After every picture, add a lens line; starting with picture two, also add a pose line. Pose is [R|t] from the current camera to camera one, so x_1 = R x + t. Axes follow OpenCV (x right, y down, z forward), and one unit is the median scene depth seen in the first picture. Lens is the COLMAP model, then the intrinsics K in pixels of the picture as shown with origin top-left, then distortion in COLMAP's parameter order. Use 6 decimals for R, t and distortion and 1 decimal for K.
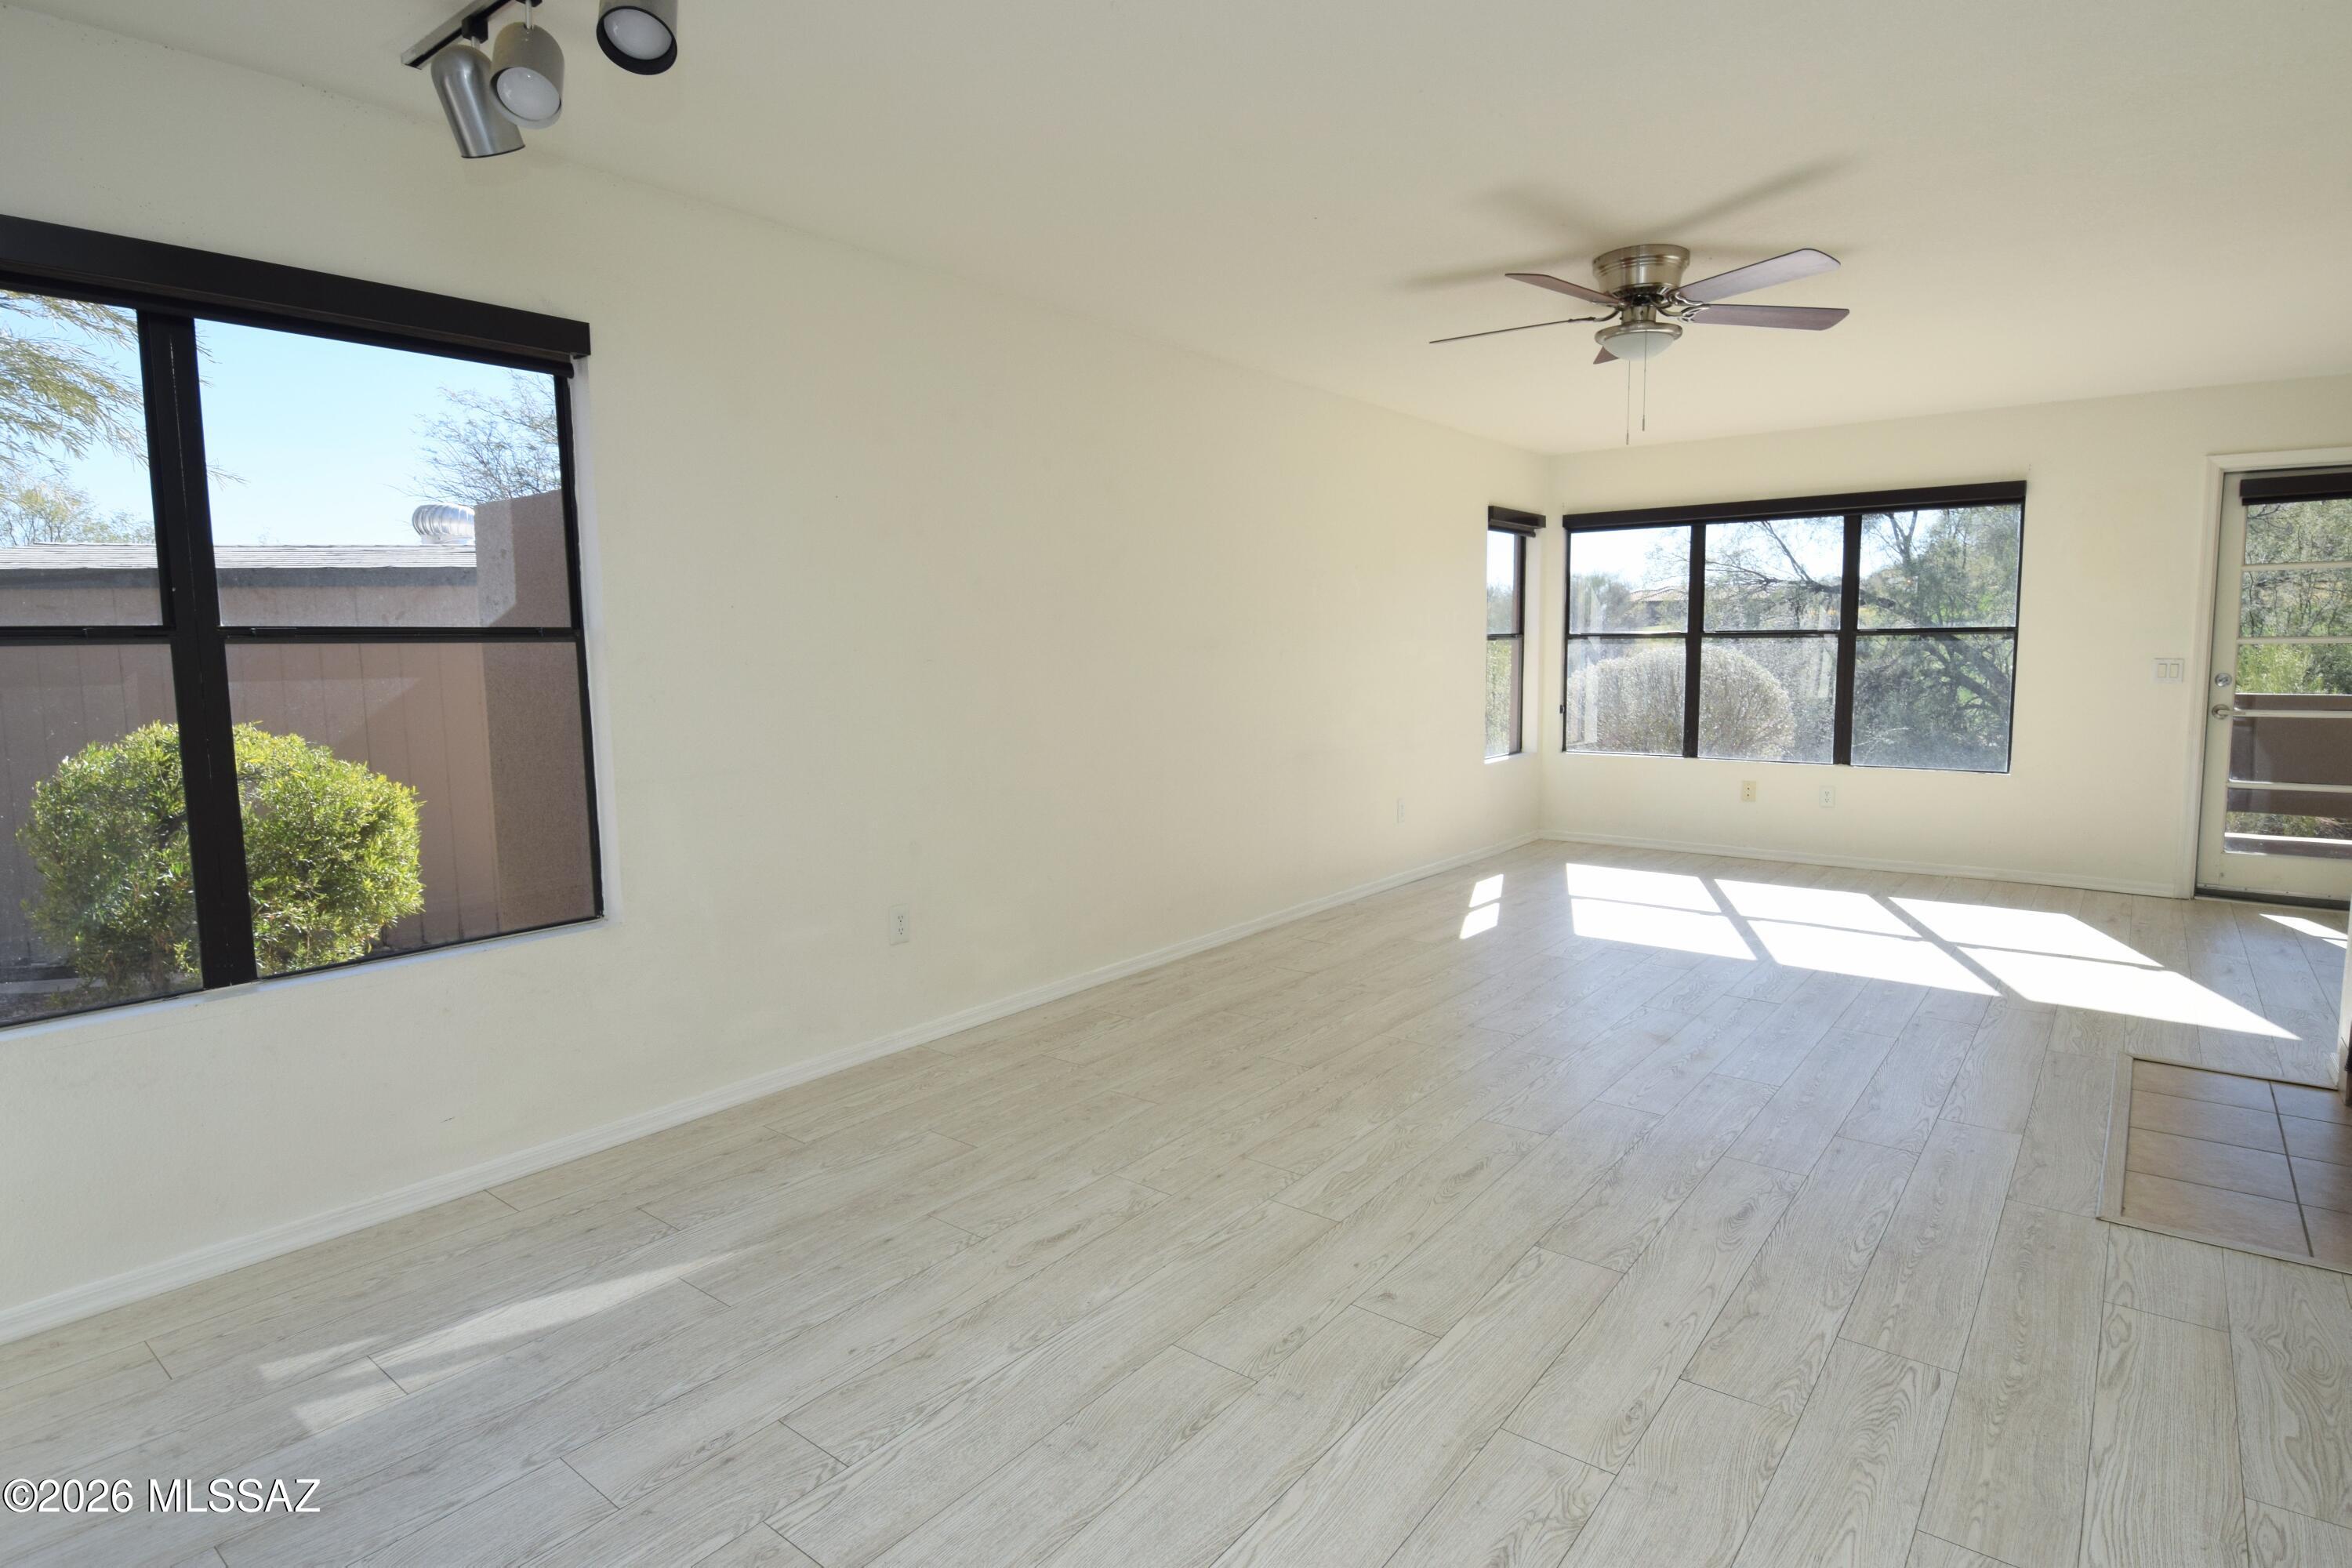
lens RADIAL K [[1221.2, 0, 1198.6], [0, 1221.2, 773.8], [0, 0, 1]] dist [0.019673, -0.025835]
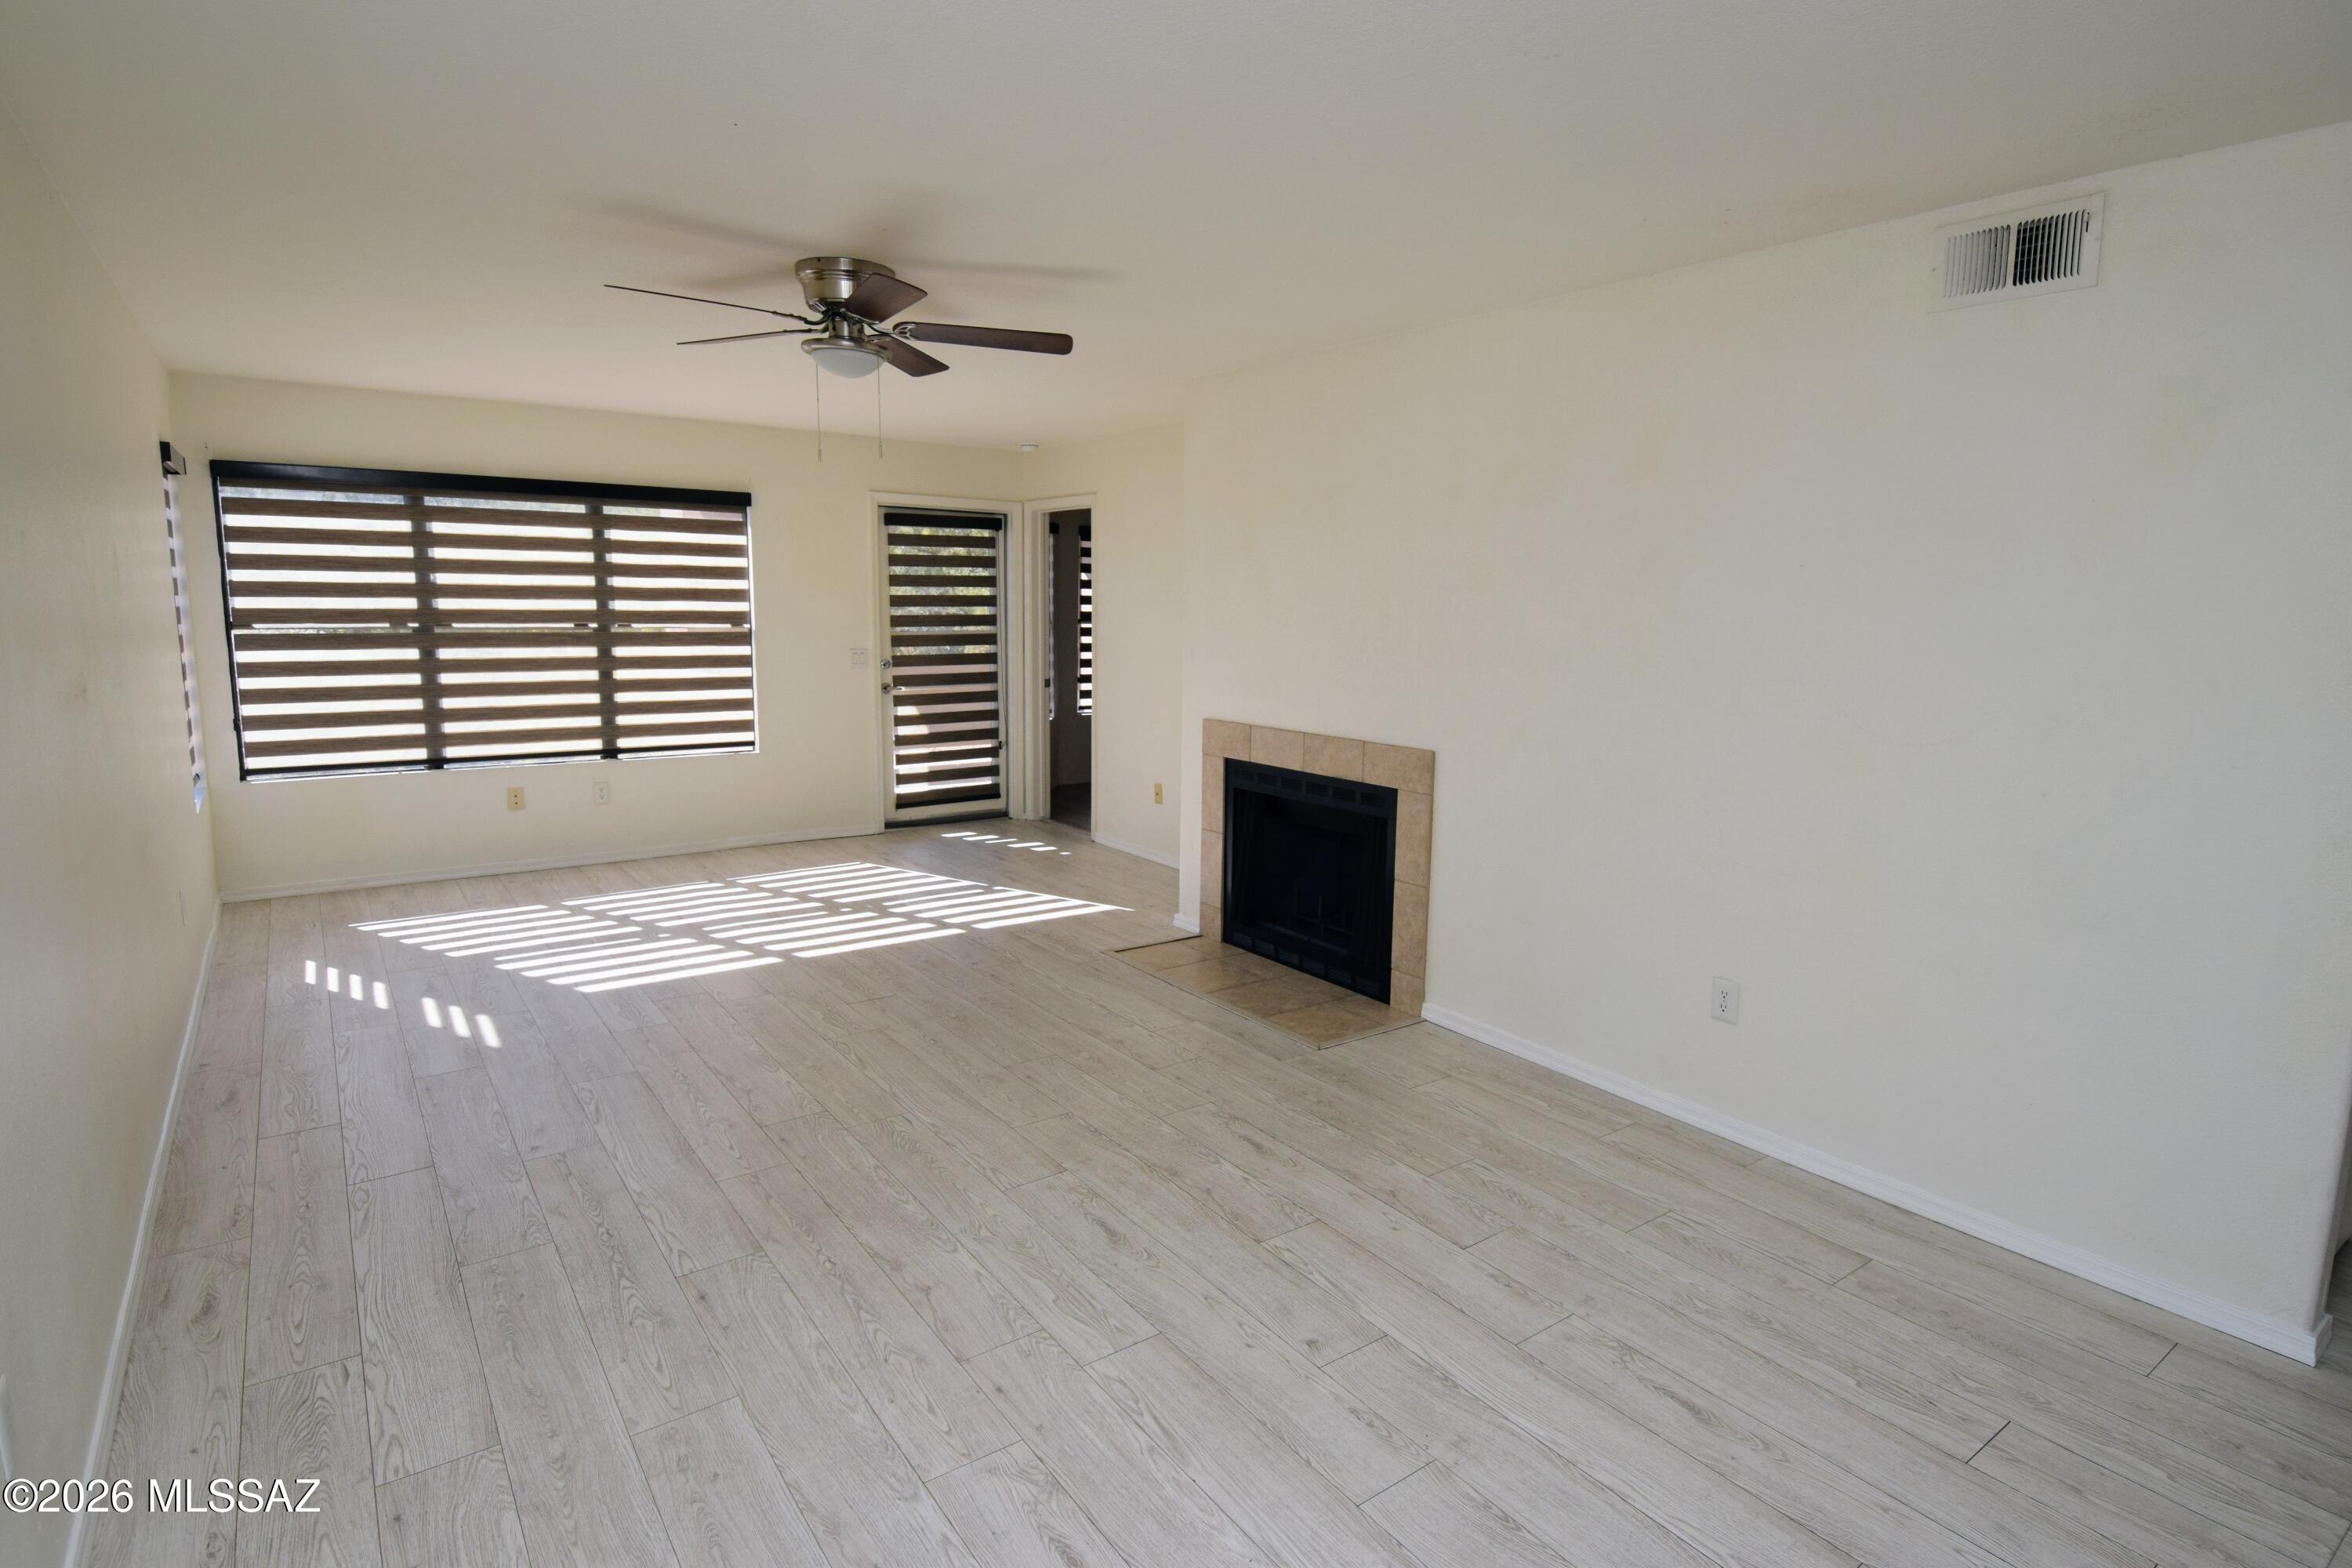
lens RADIAL K [[1206.2, 0, 1200.9], [0, 1206.2, 771.2], [0, 0, 1]] dist [0.021109, -0.027731]
pose [[0.269837, -0.124855, 0.954777, -0.660613], [0.082132, 0.990929, 0.106370, -0.146968], [-0.959397, 0.049715, 0.277644, 0.641210]]
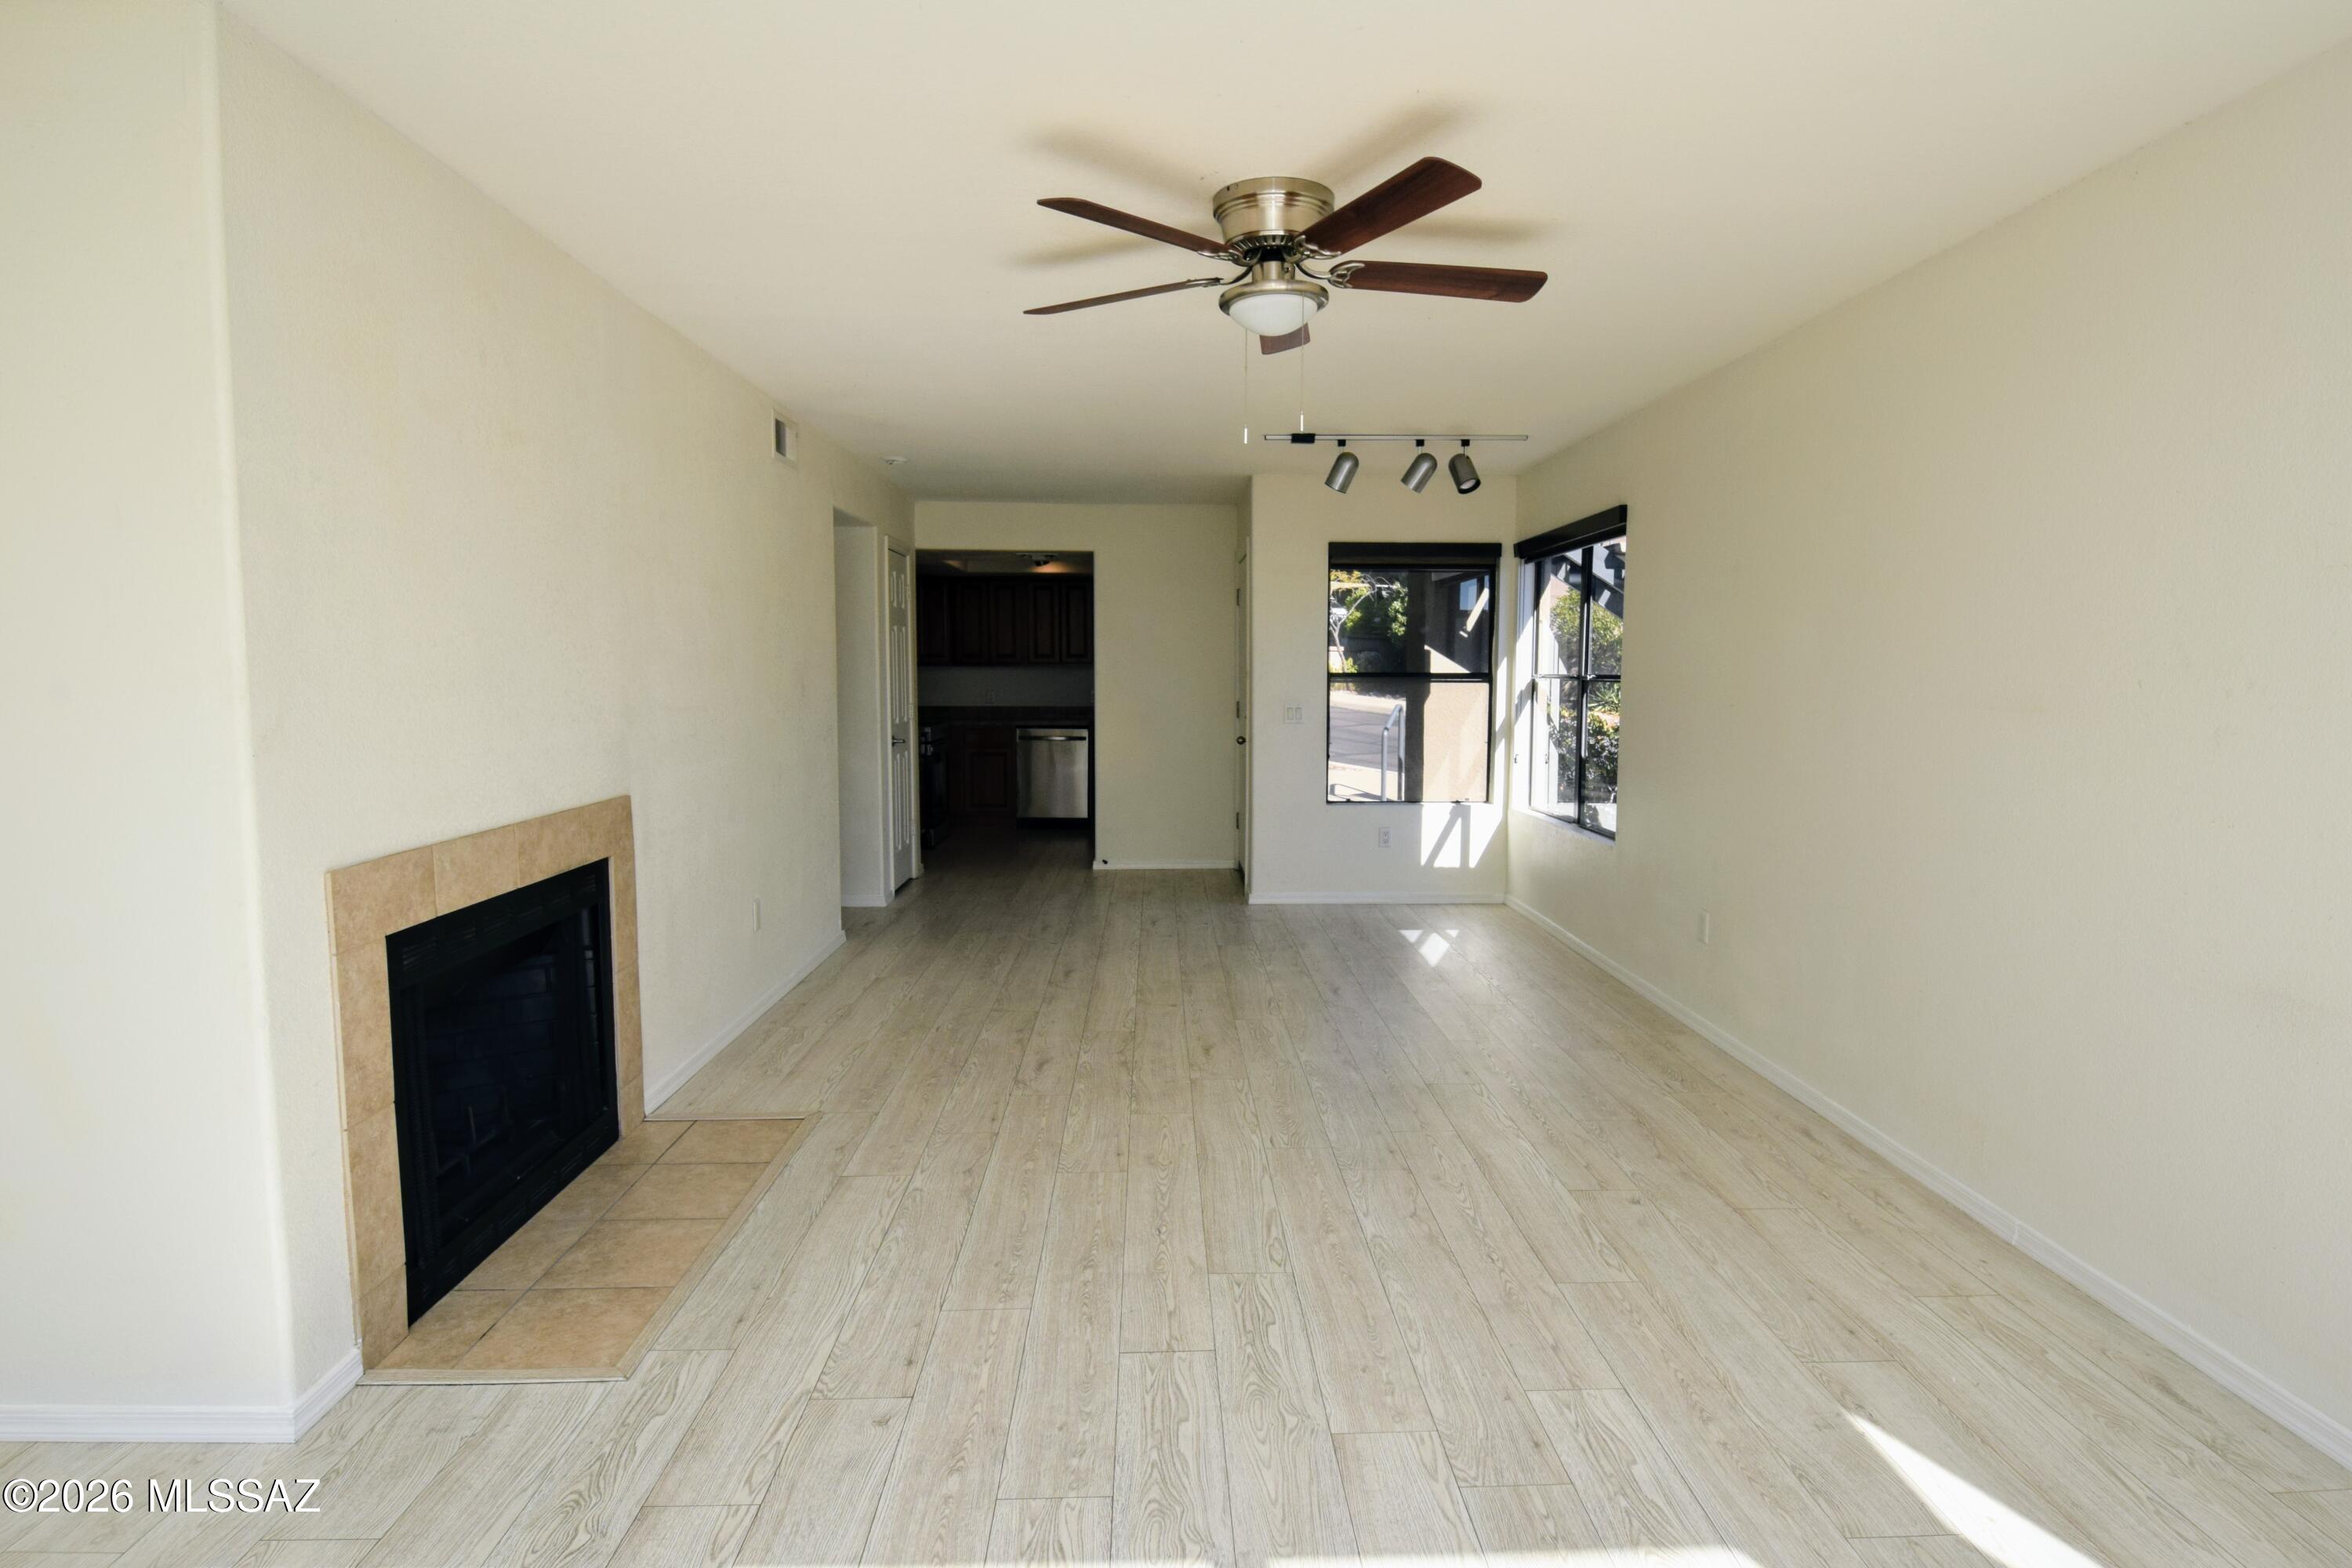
lens RADIAL K [[1234.1, 0, 1197.3], [0, 1234.1, 775.2], [0, 0, 1]] dist [0.021881, -0.027927]
pose [[-0.766722, 0.064354, -0.638746, 1.177649], [-0.060444, 0.983307, 0.171622, -0.260690], [0.639128, 0.170194, -0.750033, 2.078550]]
